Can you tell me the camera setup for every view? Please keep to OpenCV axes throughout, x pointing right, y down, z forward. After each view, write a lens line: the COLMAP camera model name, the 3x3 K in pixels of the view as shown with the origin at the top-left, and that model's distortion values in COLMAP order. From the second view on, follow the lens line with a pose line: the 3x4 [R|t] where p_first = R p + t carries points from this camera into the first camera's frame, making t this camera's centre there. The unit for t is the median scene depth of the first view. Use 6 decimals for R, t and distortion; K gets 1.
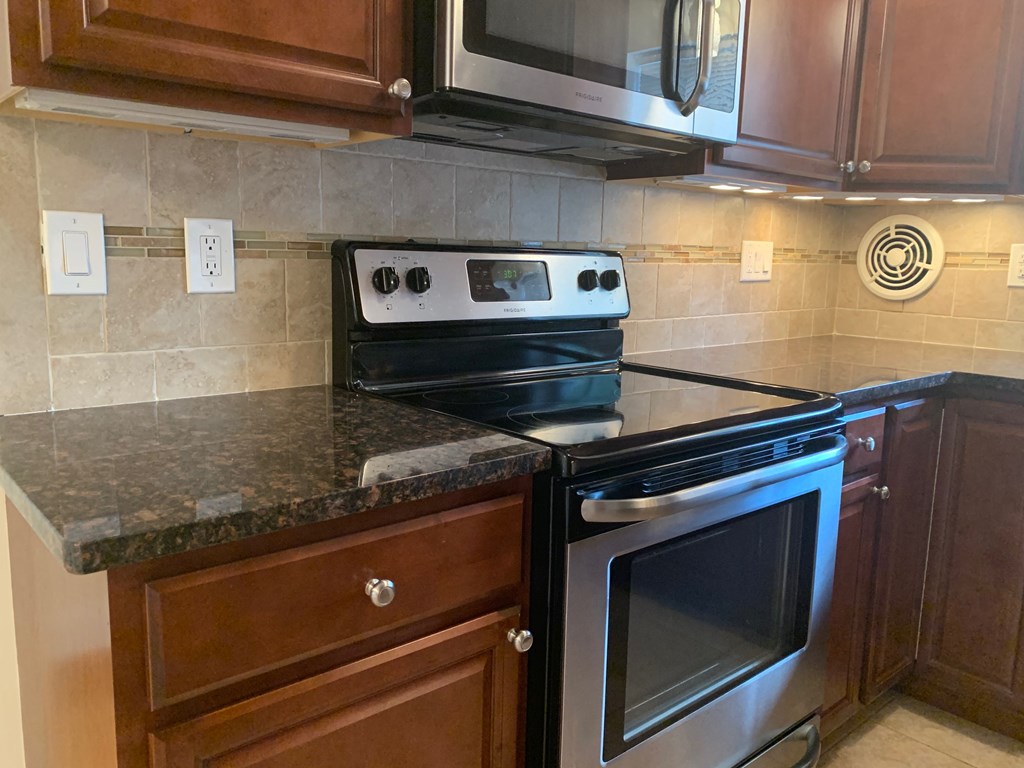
lens RADIAL K [[794.1, 0, 512.0], [0, 794.1, 384.0], [0, 0, 1]] dist [-0.007482, -0.004037]
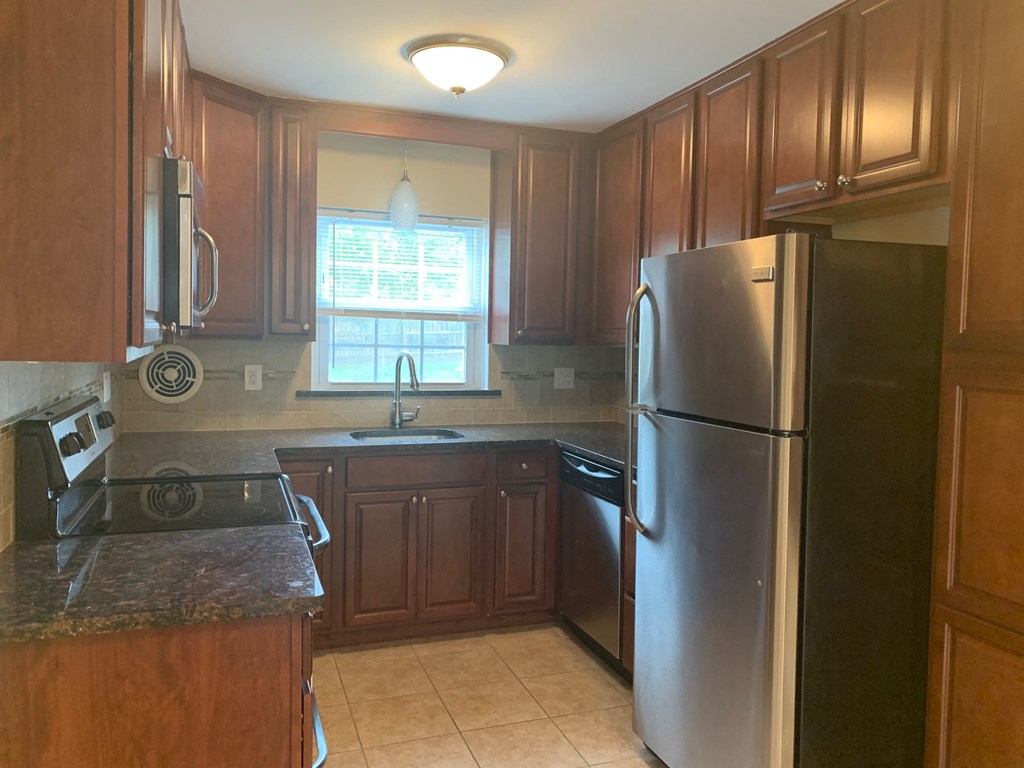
lens RADIAL K [[794.1, 0, 512.0], [0, 794.1, 384.0], [0, 0, 1]] dist [-0.007482, -0.004037]
pose [[0.362185, -0.065352, 0.929812, -0.615351], [0.131712, 0.991118, 0.018356, -0.088816], [-0.922753, 0.115820, 0.367576, -0.080882]]
